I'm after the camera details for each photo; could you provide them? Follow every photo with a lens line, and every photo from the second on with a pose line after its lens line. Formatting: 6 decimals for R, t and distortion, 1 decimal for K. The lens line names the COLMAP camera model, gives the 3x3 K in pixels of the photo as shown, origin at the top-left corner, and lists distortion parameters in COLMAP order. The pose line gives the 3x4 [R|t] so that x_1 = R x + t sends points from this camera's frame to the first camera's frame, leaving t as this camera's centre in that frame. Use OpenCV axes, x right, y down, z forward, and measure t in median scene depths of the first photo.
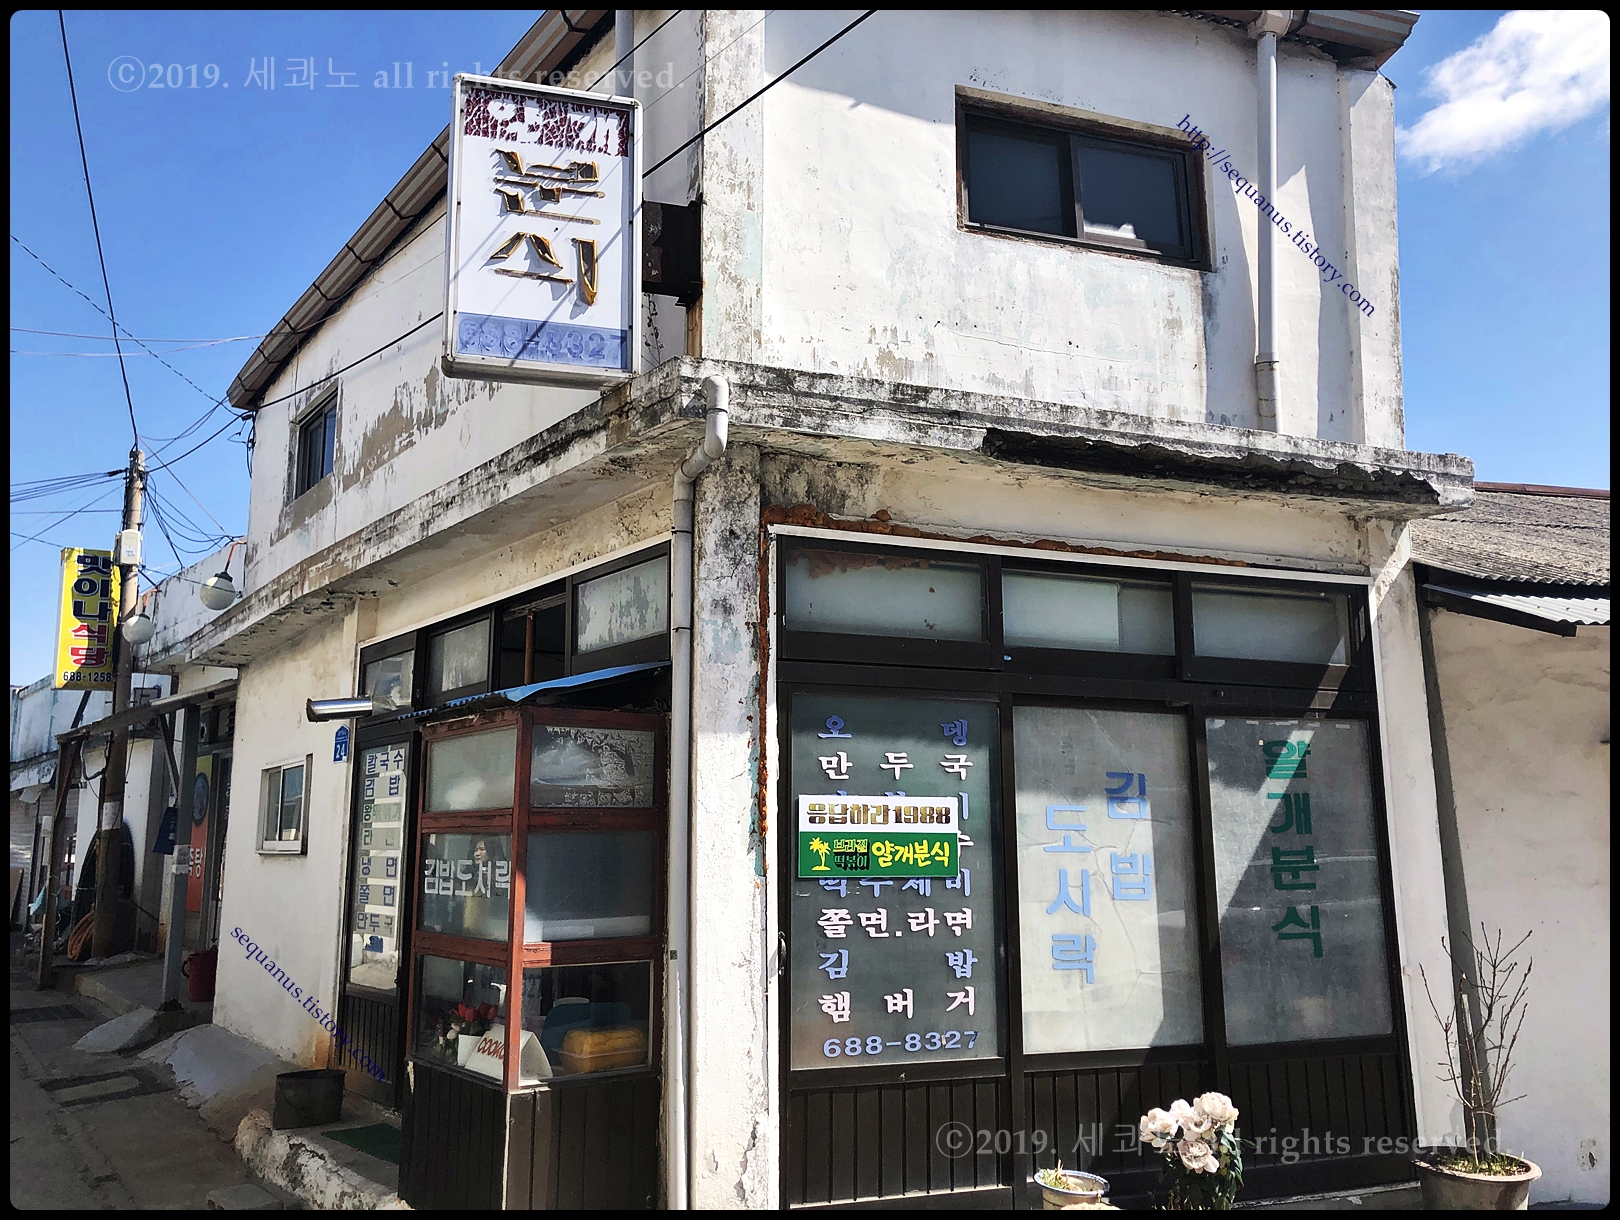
lens RADIAL K [[1321.0, 0, 807.0], [0, 1321.0, 611.7], [0, 0, 1]] dist [0.002675, 0.004114]
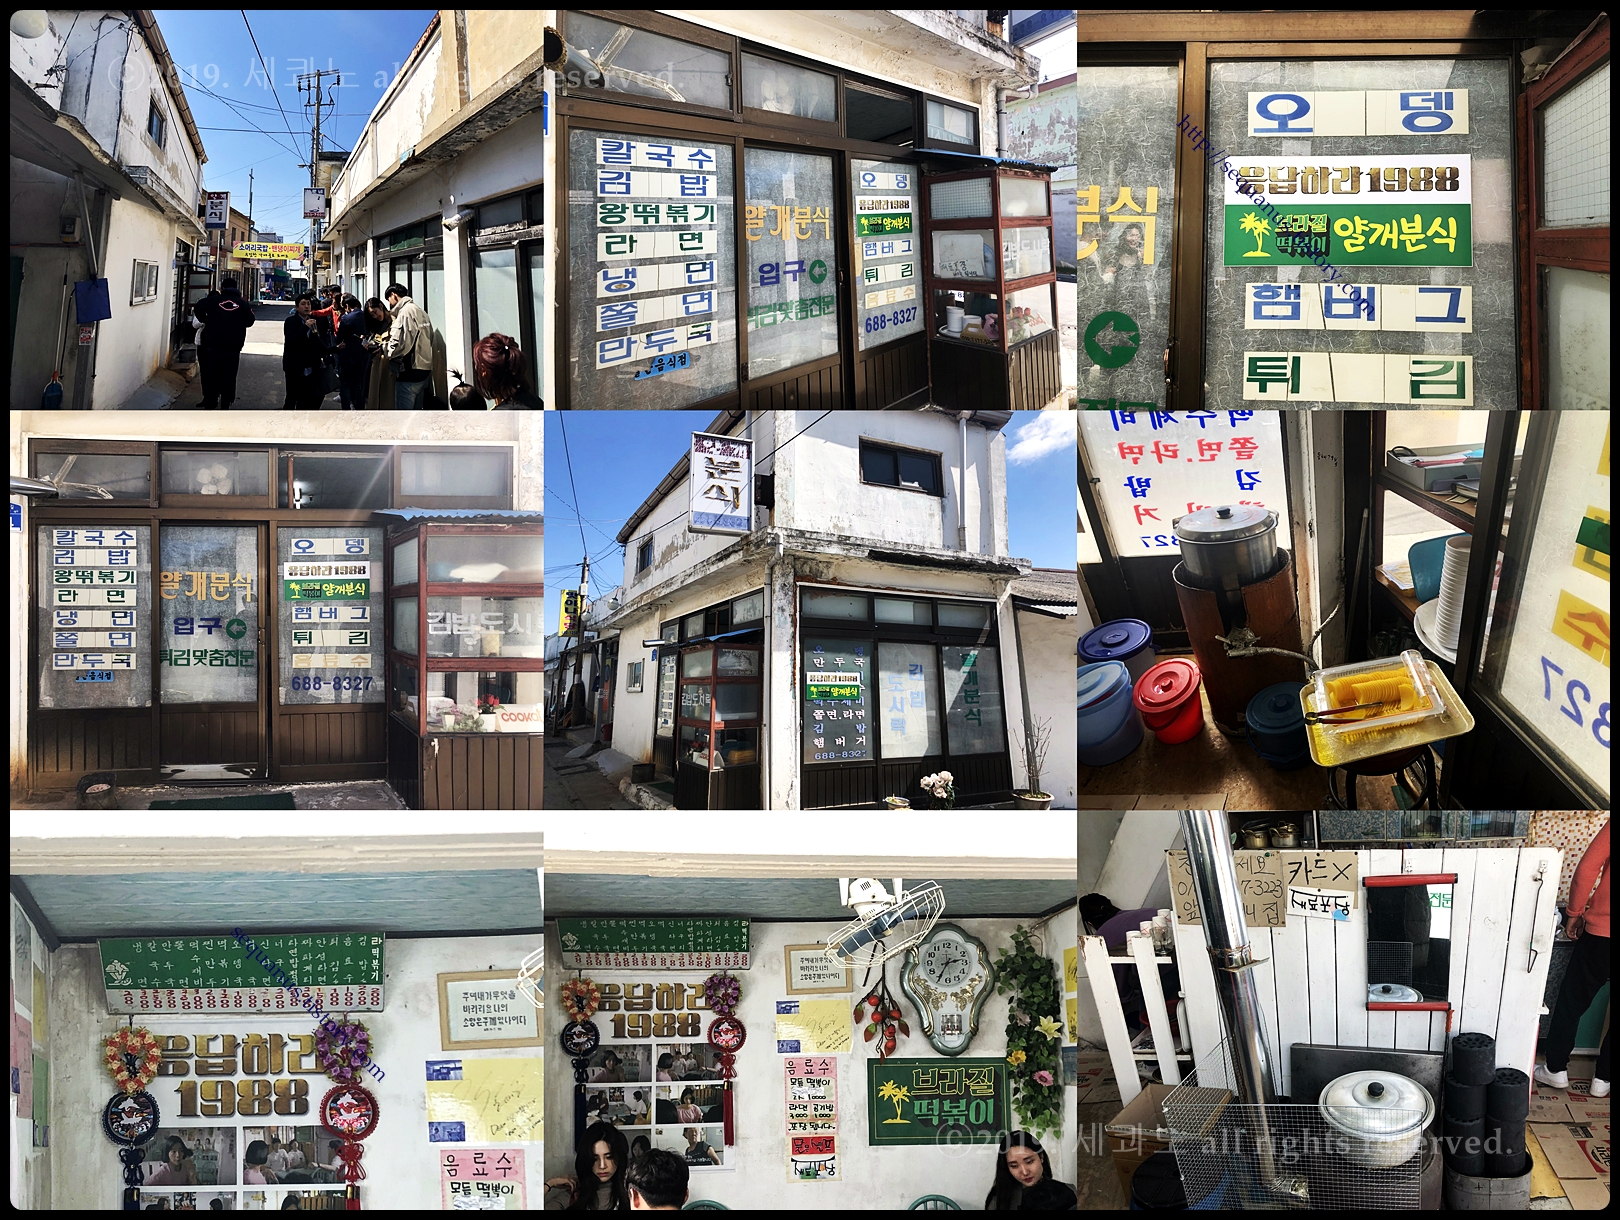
lens RADIAL K [[1321.0, 0, 810.9], [0, 1321.0, 608.6], [0, 0, 1]] dist [0.002675, 0.004114]
pose [[0.999962, -0.000030, 0.008706, -0.022898], [-0.000002, 0.999993, 0.003653, -0.016026], [-0.008706, -0.003653, 0.999955, -1.998201]]
